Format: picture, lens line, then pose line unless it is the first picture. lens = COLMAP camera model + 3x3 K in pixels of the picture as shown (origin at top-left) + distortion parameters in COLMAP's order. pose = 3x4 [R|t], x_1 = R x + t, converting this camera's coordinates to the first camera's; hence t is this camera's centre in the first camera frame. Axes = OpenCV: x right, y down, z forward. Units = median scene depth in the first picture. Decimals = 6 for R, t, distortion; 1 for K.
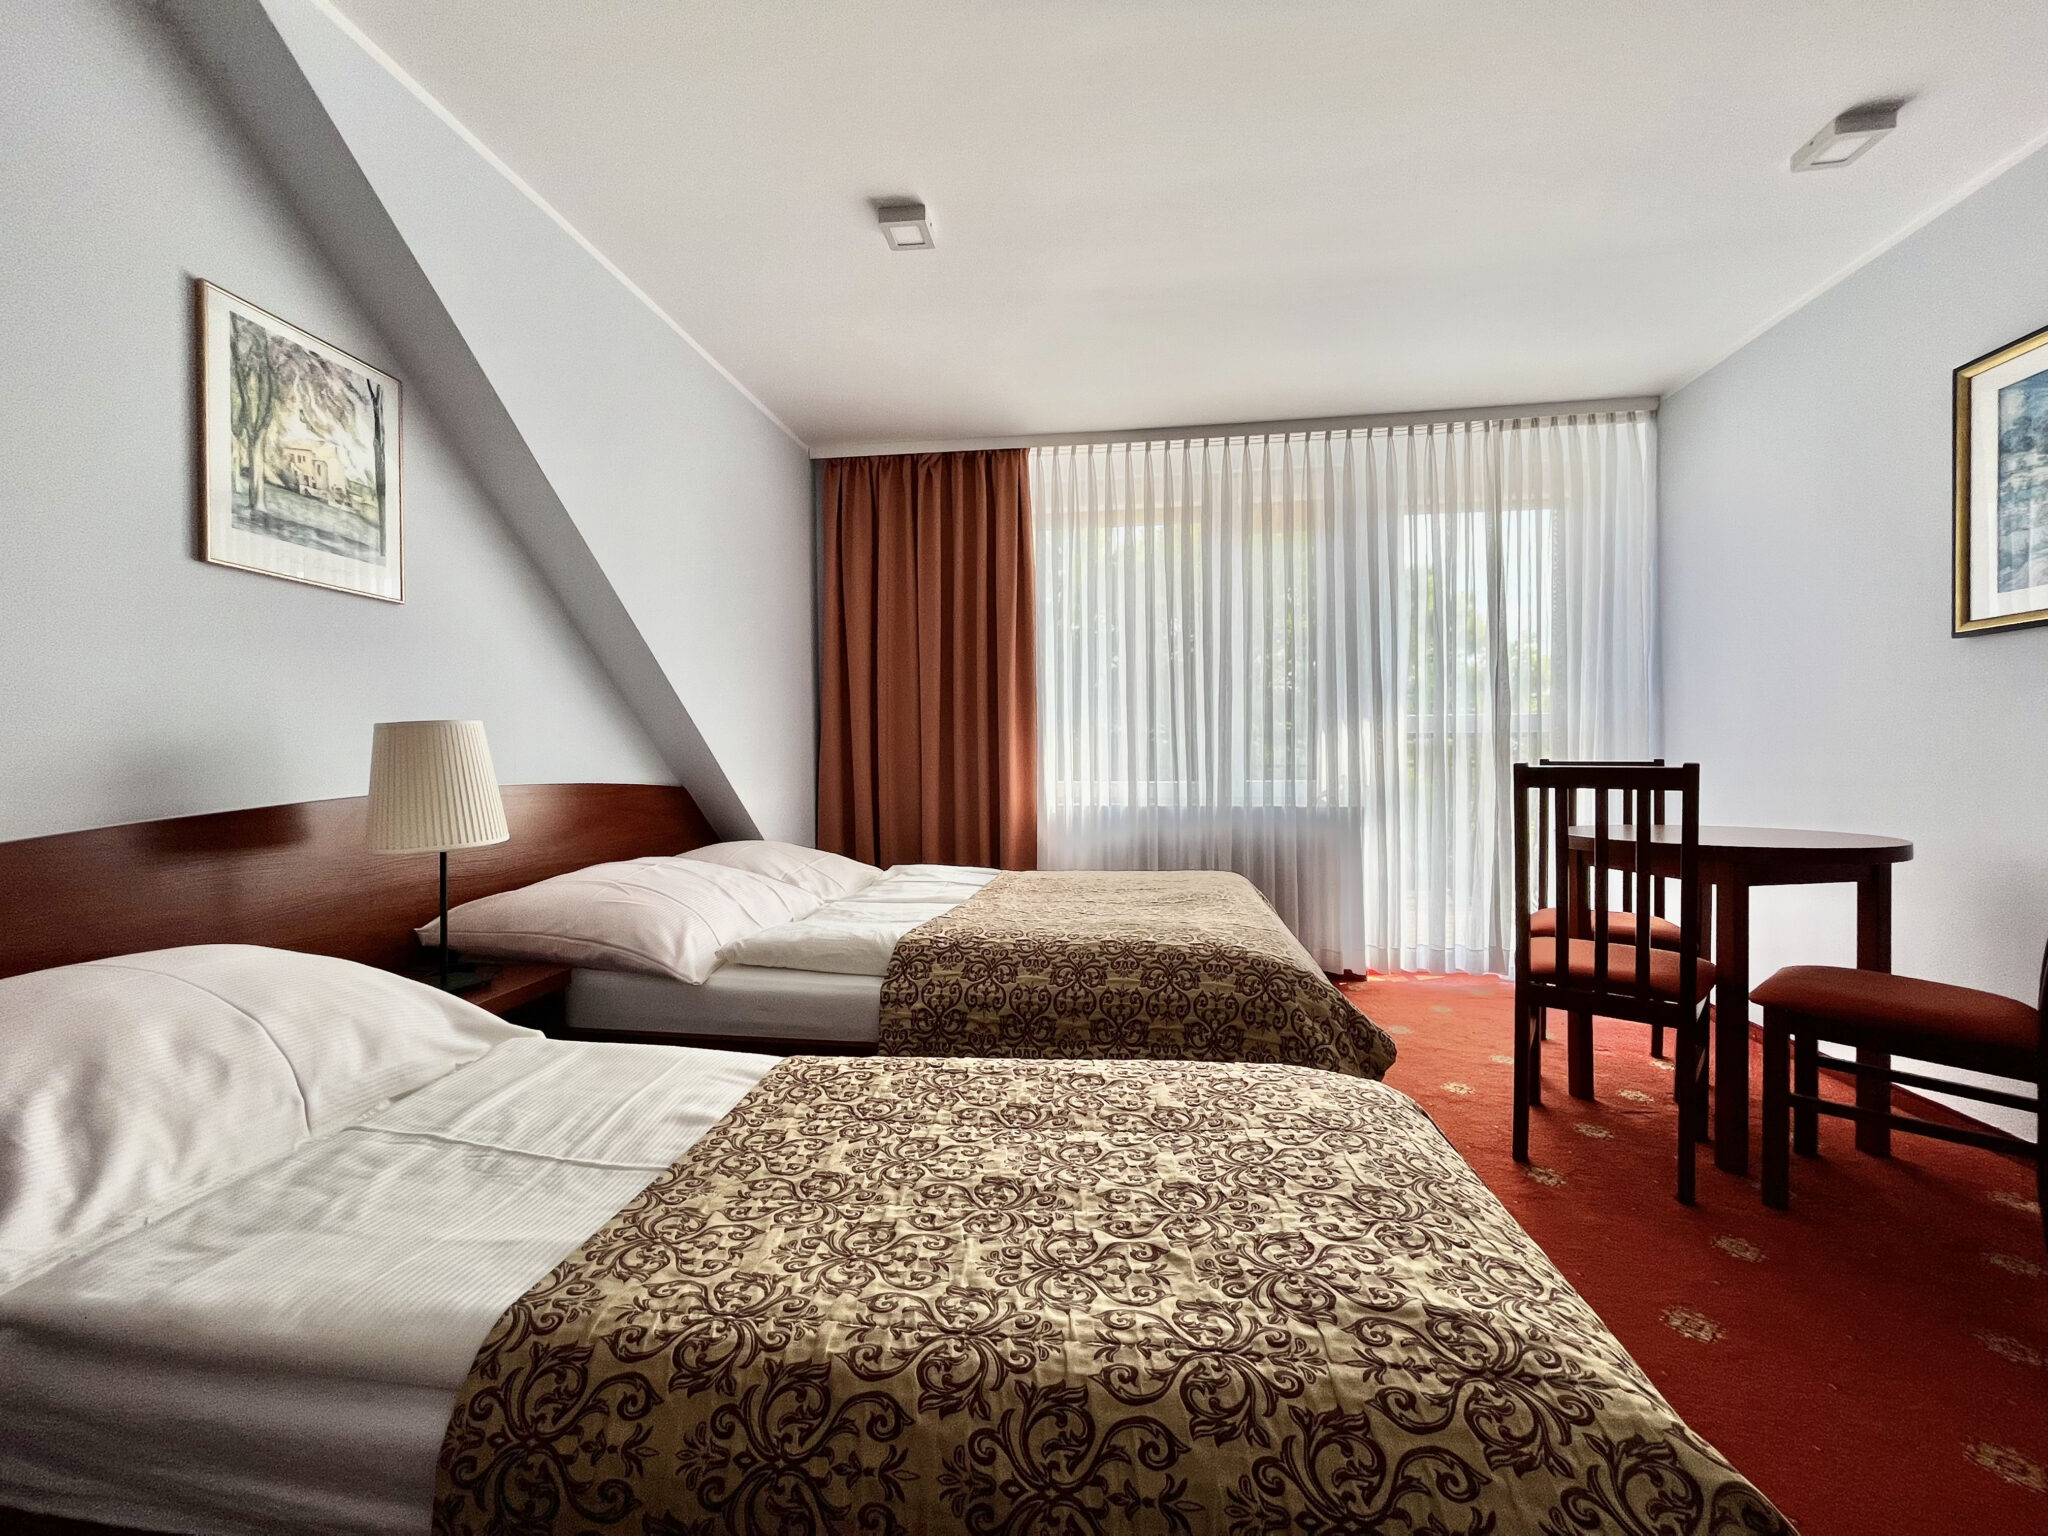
lens RADIAL K [[824.2, 0, 1024.0], [0, 824.2, 768.0], [0, 0, 1]] dist [-0.007187, 0.000060]
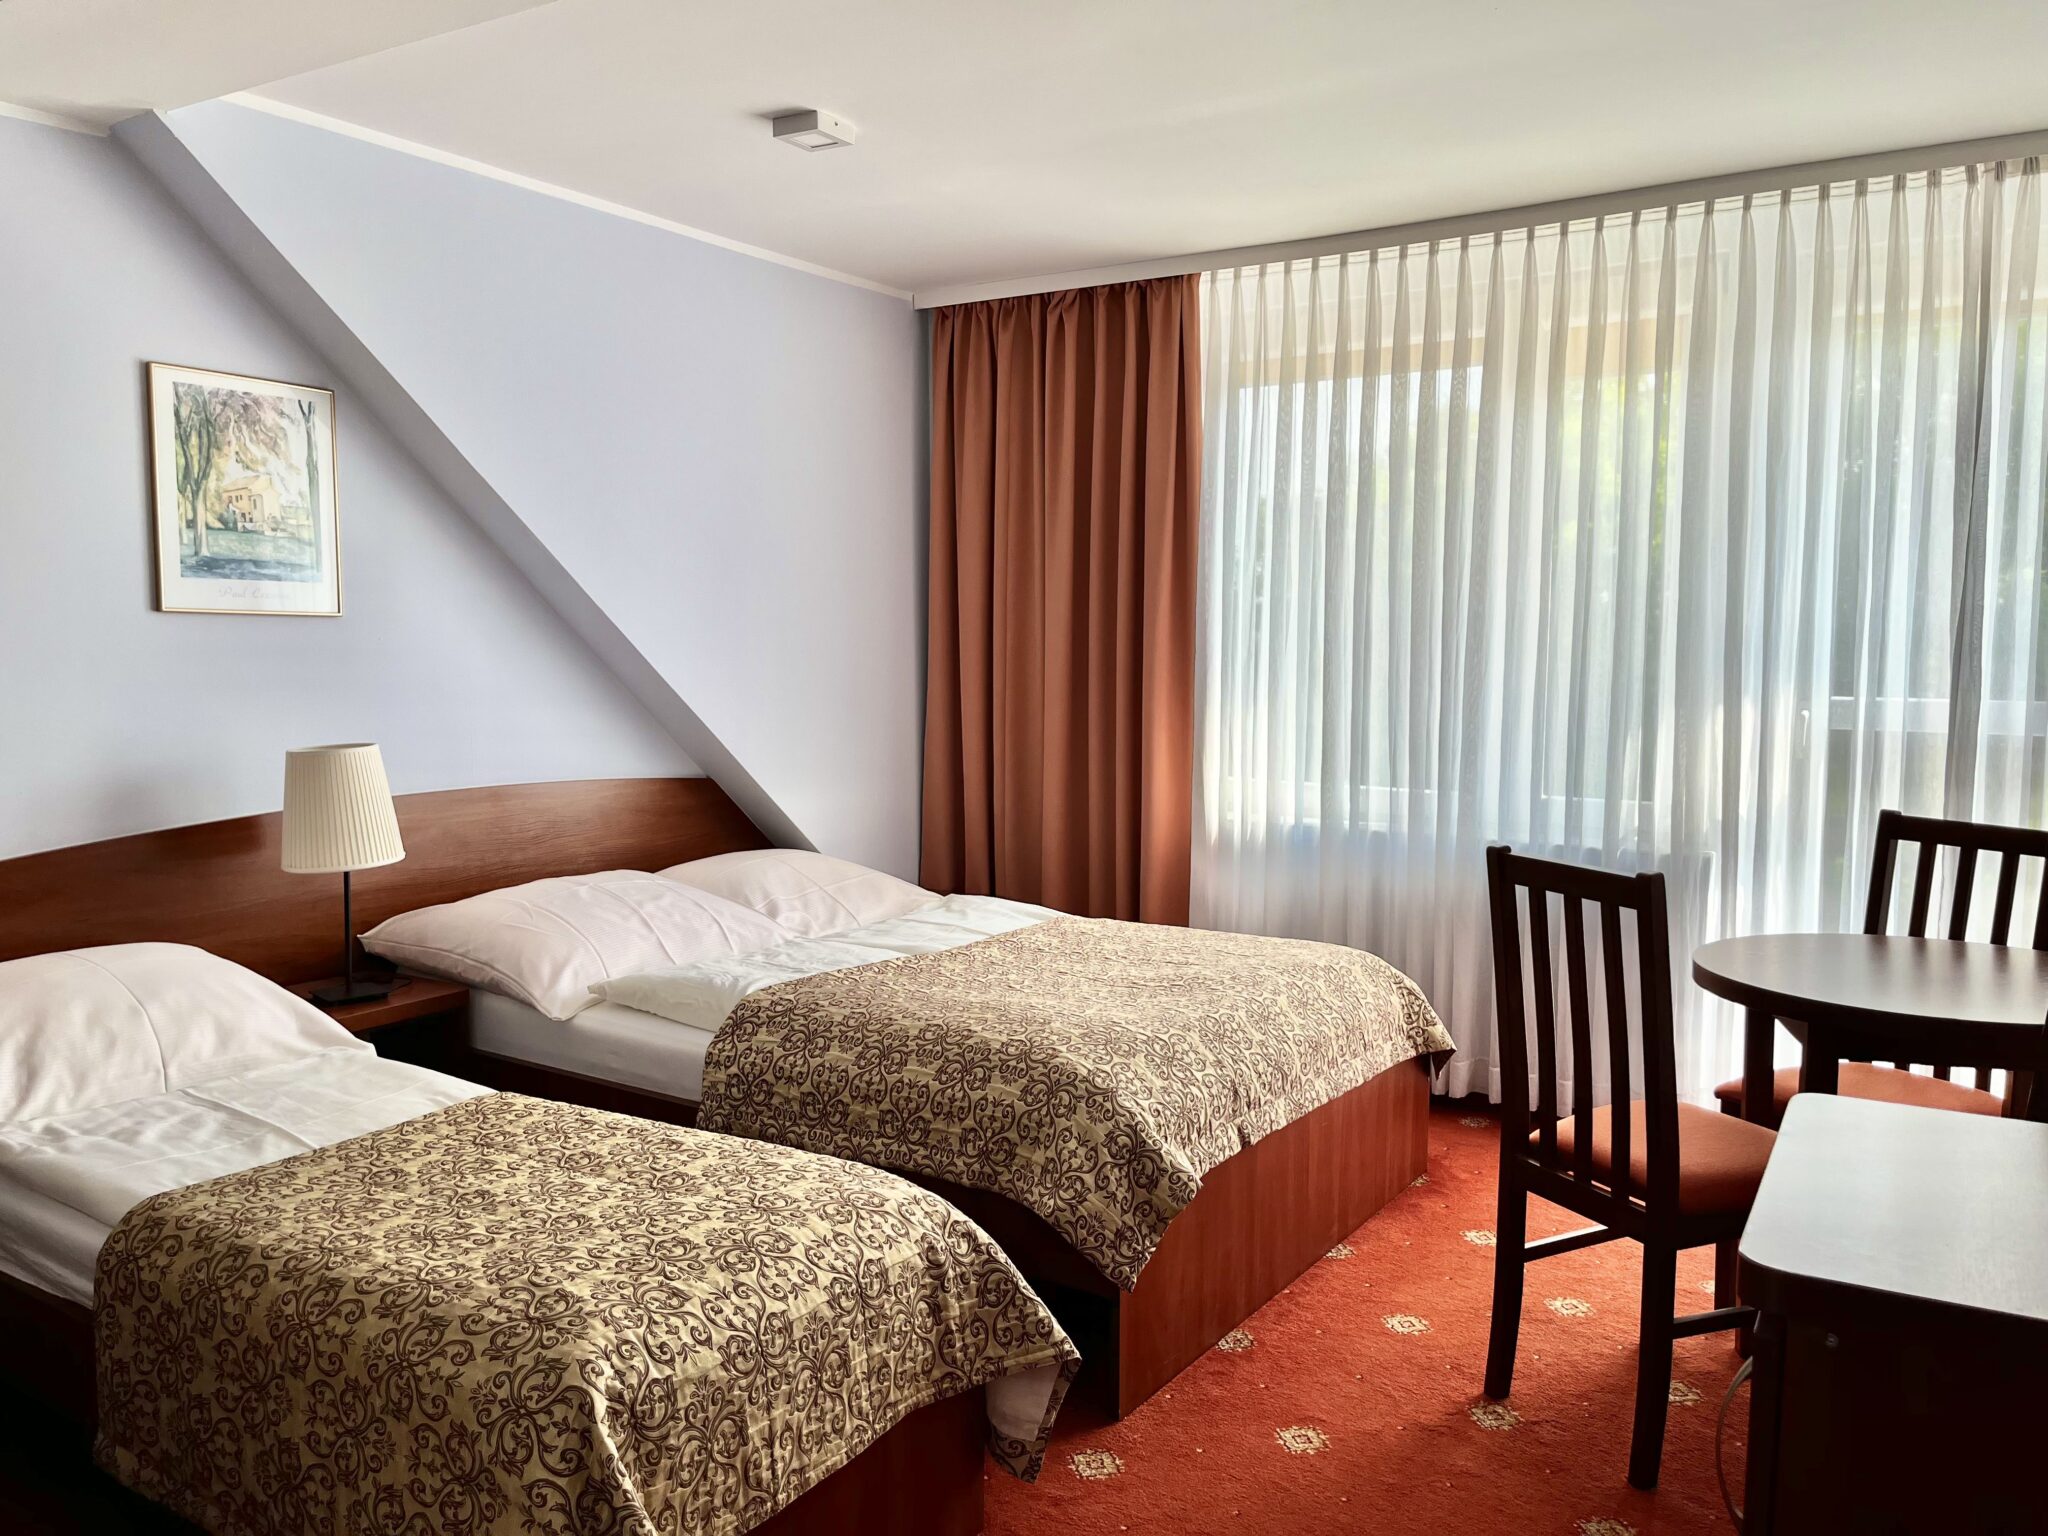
lens RADIAL K [[1601.4, 0, 1089.2], [0, 1601.4, 770.7], [0, 0, 1]] dist [-0.044553, 0.080351]
pose [[0.909922, 0.047432, -0.412058, 1.013770], [-0.015606, 0.996652, 0.080263, -0.206485], [0.414485, -0.066602, 0.907616, -0.458295]]
